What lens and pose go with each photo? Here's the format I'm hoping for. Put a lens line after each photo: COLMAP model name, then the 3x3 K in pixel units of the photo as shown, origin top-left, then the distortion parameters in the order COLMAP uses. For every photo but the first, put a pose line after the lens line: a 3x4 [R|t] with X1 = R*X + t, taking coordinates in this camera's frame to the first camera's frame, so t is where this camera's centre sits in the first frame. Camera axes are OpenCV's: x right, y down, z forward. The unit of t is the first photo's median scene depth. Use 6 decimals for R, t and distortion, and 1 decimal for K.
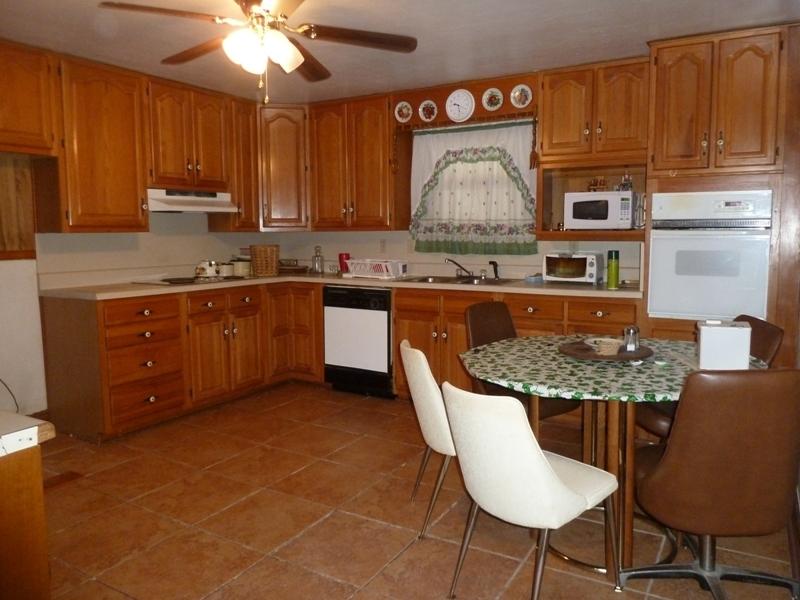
lens RADIAL K [[594.8, 0, 407.4], [0, 594.8, 298.2], [0, 0, 1]] dist [-0.037630, -0.006005]
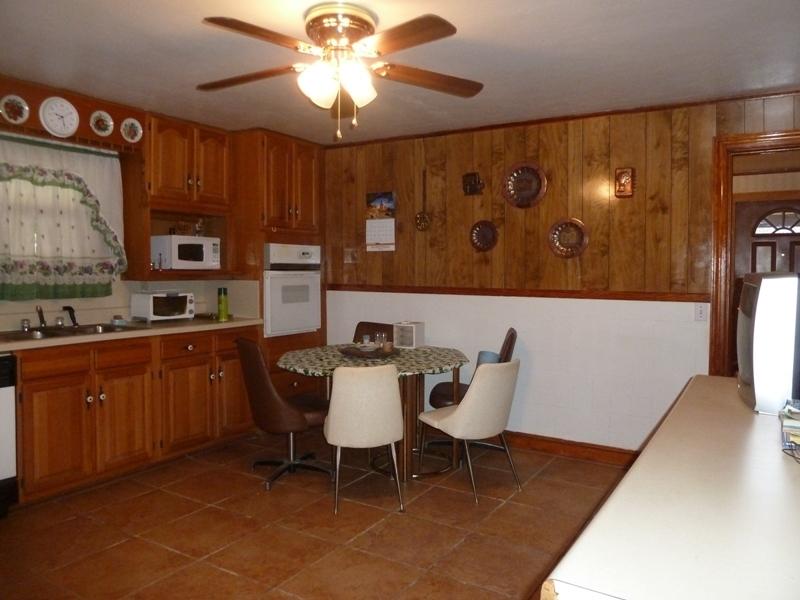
lens RADIAL K [[594.8, 0, 407.4], [0, 594.8, 298.2], [0, 0, 1]] dist [-0.037630, -0.006005]
pose [[0.010163, -0.037600, 0.999241, -0.762426], [0.109116, 0.993367, 0.036269, -0.057896], [-0.993977, 0.108664, 0.014198, 0.574221]]
